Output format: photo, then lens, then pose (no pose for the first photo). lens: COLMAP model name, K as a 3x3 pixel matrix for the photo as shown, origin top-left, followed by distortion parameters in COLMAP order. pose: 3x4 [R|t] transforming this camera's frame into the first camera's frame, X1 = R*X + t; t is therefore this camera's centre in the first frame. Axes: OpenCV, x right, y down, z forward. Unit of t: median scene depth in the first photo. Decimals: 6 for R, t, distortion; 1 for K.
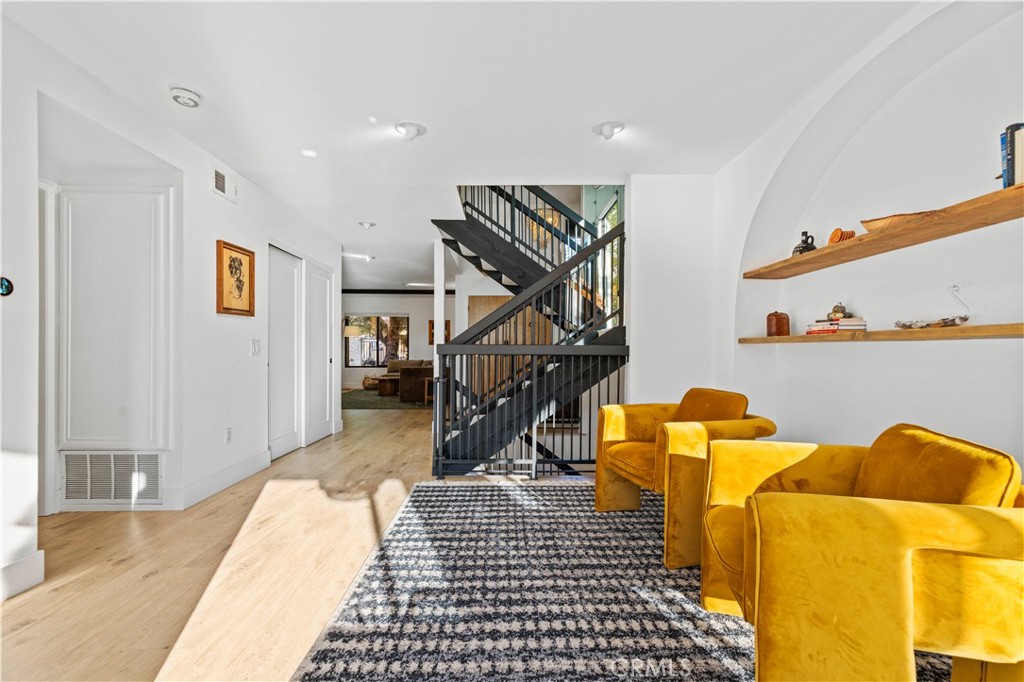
lens RADIAL K [[436.0, 0, 506.9], [0, 436.0, 348.4], [0, 0, 1]] dist [0.002986, 0.000168]
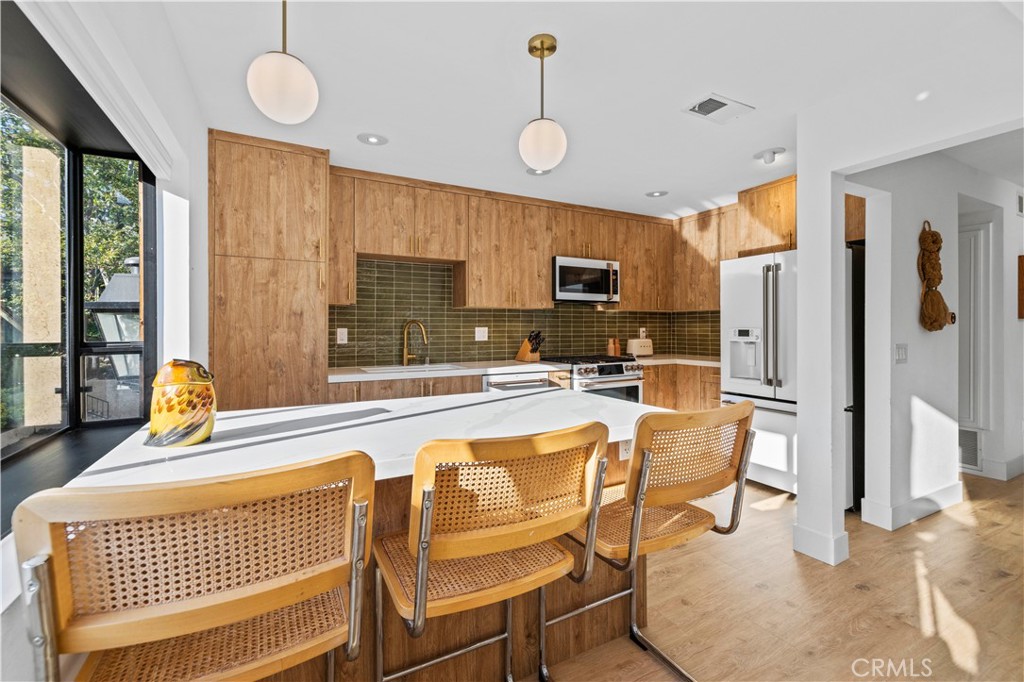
lens RADIAL K [[441.8, 0, 511.4], [0, 441.8, 328.3], [0, 0, 1]] dist [0.000620, -0.000019]
pose [[0.451324, -0.001620, -0.892359, -0.348606], [0.007314, 0.999971, 0.001884, -0.104991], [0.892330, -0.007377, 0.451323, -1.124709]]
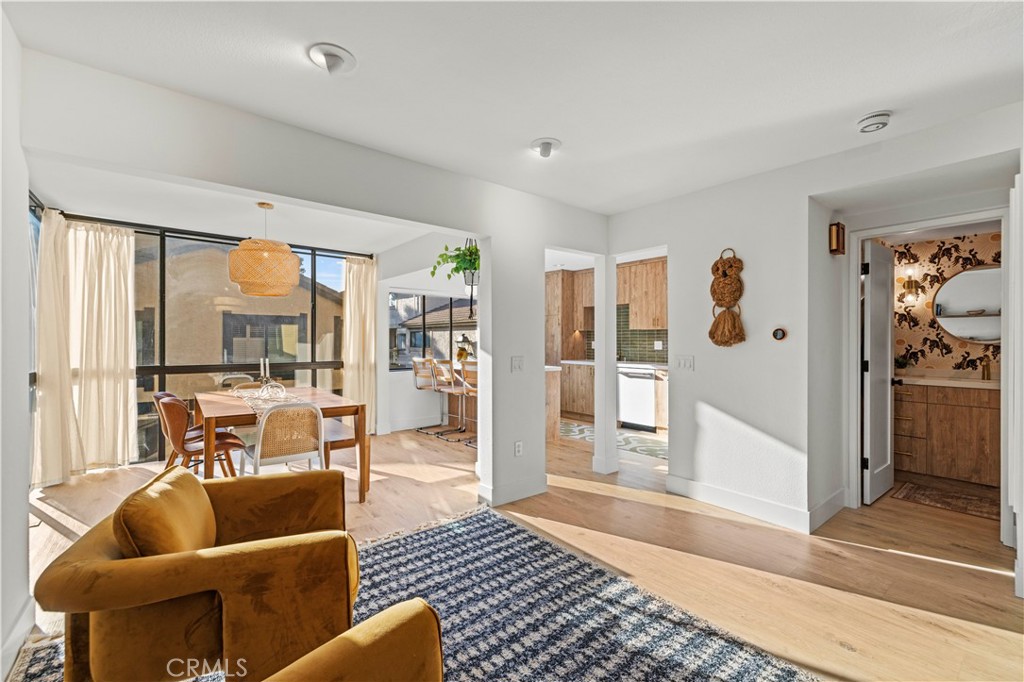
lens RADIAL K [[436.0, 0, 506.9], [0, 436.0, 348.4], [0, 0, 1]] dist [0.002986, 0.000168]
pose [[-0.790216, 0.004590, -0.612811, 0.557187], [-0.002303, 0.999943, 0.010459, -0.086507], [0.612824, 0.009676, -0.790160, 1.395416]]
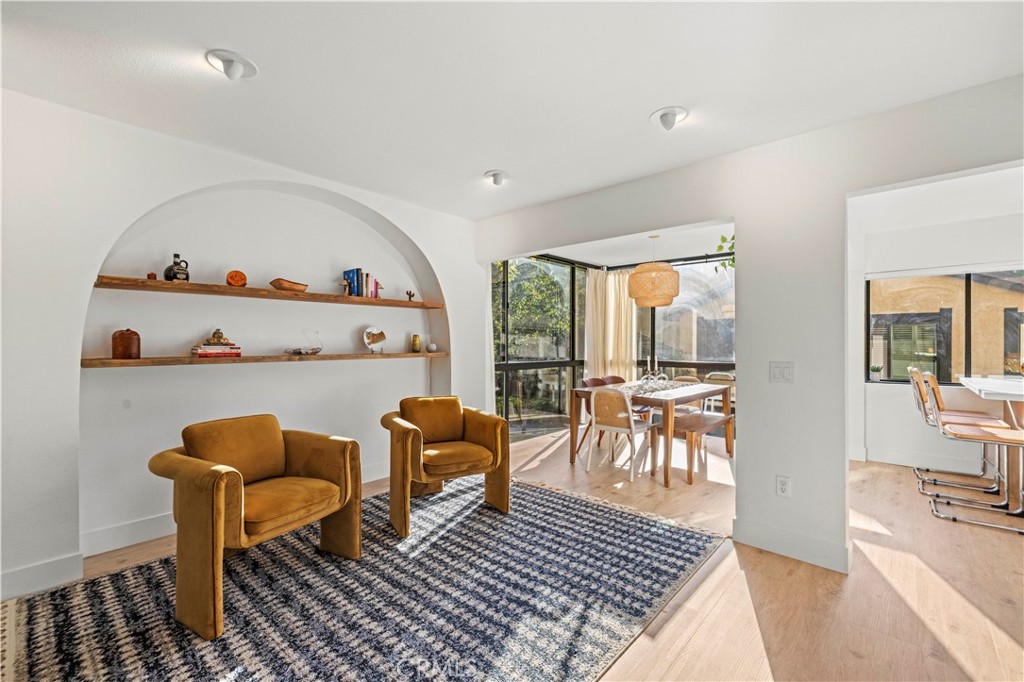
lens RADIAL K [[429.6, 0, 501.8], [0, 429.6, 338.2], [0, 0, 1]] dist [0.004310, -0.000057]
pose [[-0.720176, 0.002963, 0.693785, -0.715329], [-0.006806, 0.999913, -0.011335, -0.087704], [-0.693758, -0.012885, -0.720093, 1.547772]]
